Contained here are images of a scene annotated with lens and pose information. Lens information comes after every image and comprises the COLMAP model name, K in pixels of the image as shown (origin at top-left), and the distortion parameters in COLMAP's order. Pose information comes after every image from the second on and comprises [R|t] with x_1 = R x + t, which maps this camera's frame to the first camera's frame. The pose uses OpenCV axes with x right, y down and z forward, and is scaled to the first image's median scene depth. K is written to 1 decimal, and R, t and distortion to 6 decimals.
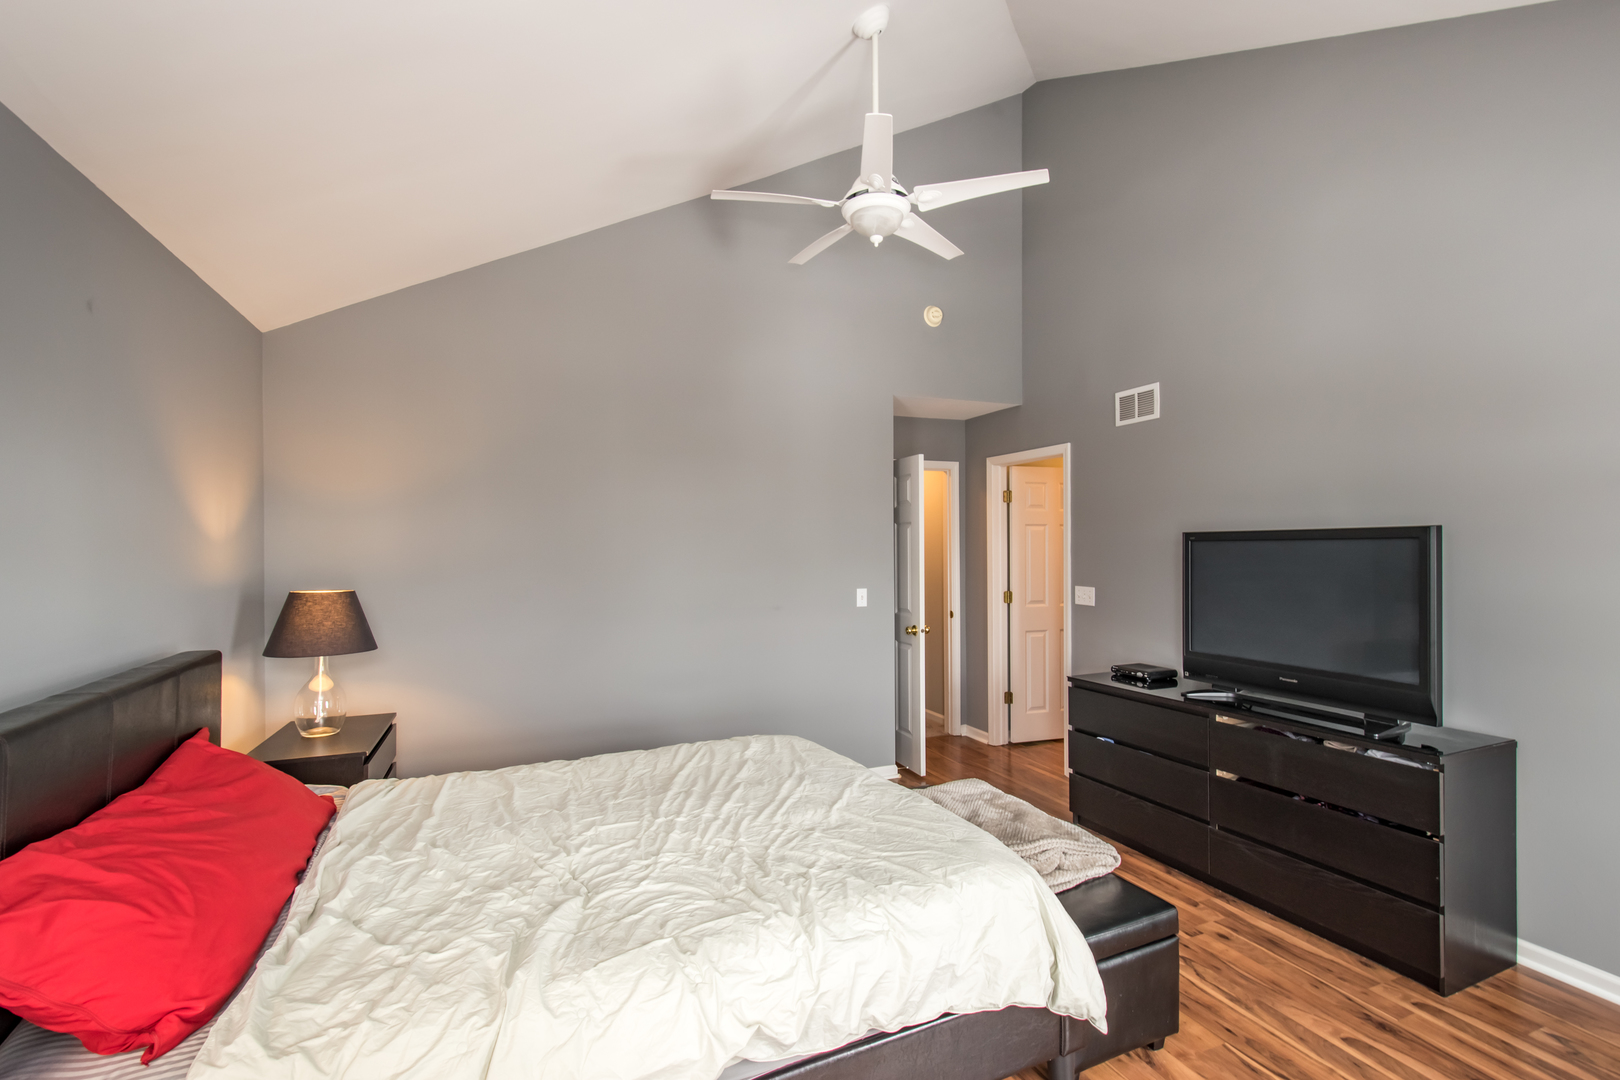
lens RADIAL K [[711.9, 0, 810.0], [0, 711.9, 540.0], [0, 0, 1]] dist [0.001551, 0.000186]
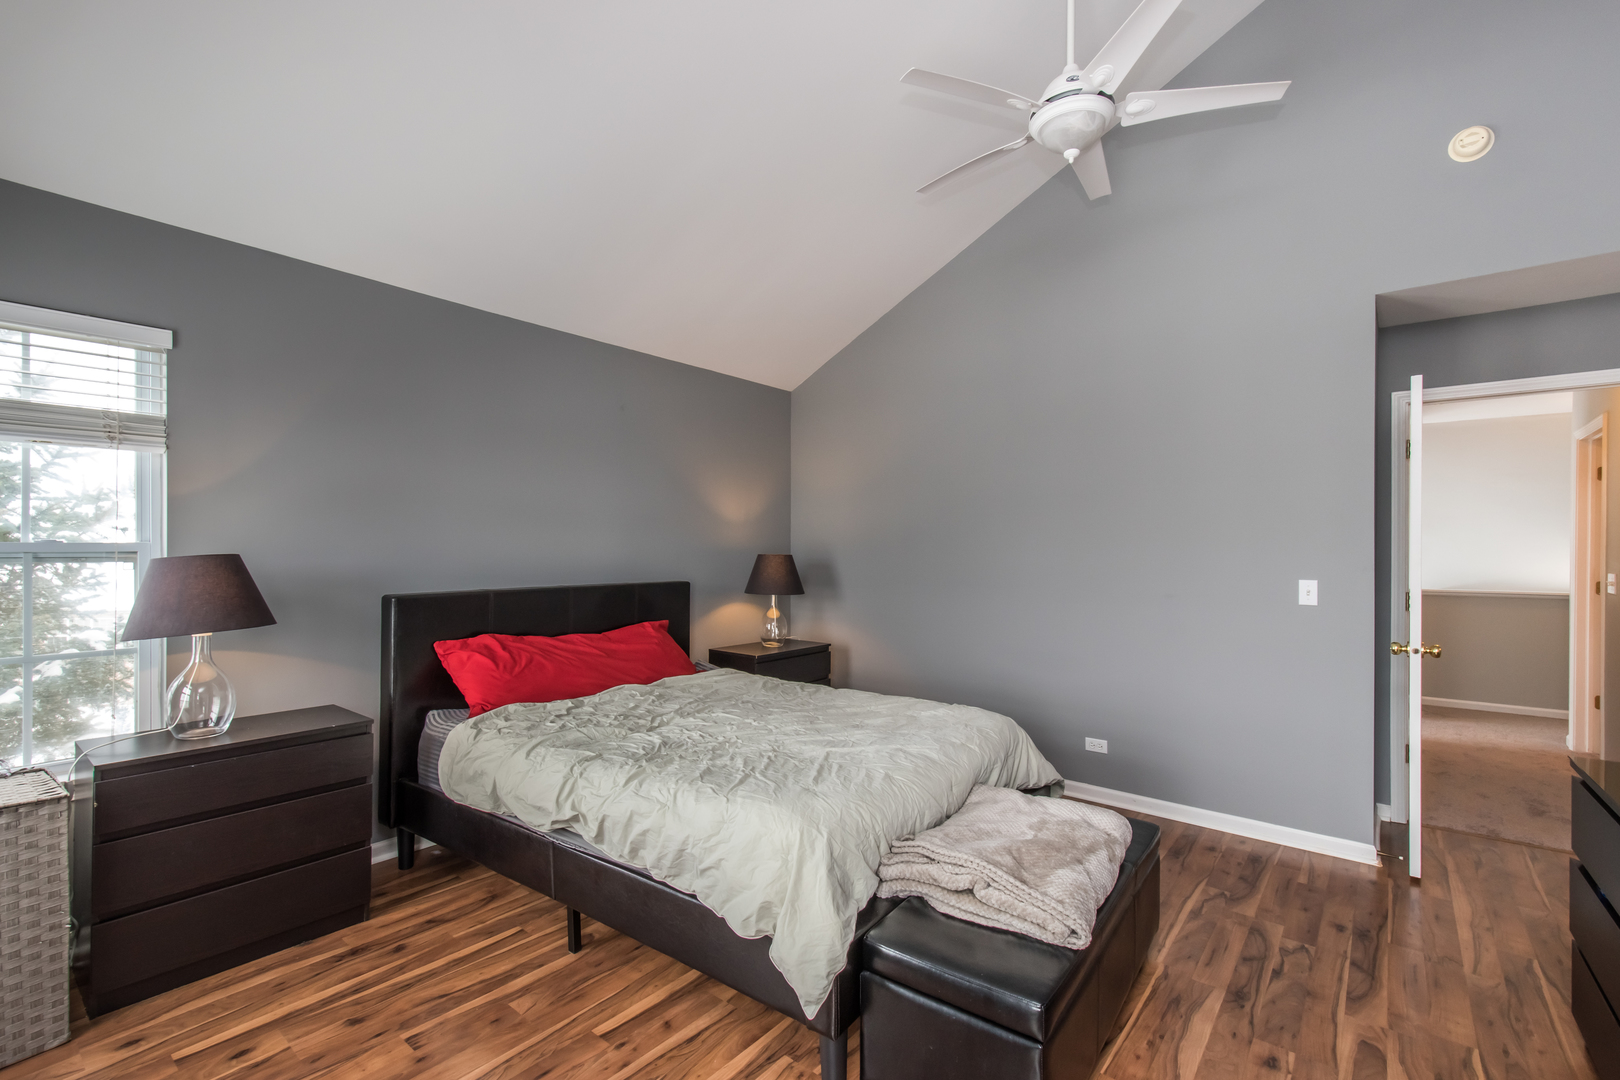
lens RADIAL K [[729.2, 0, 810.0], [0, 729.2, 540.0], [0, 0, 1]] dist [0.002122, 0.000270]
pose [[0.480046, 0.005506, -0.877226, 0.724768], [0.003456, 0.999961, 0.008168, 0.030802], [0.877236, -0.006953, 0.480008, 0.312800]]
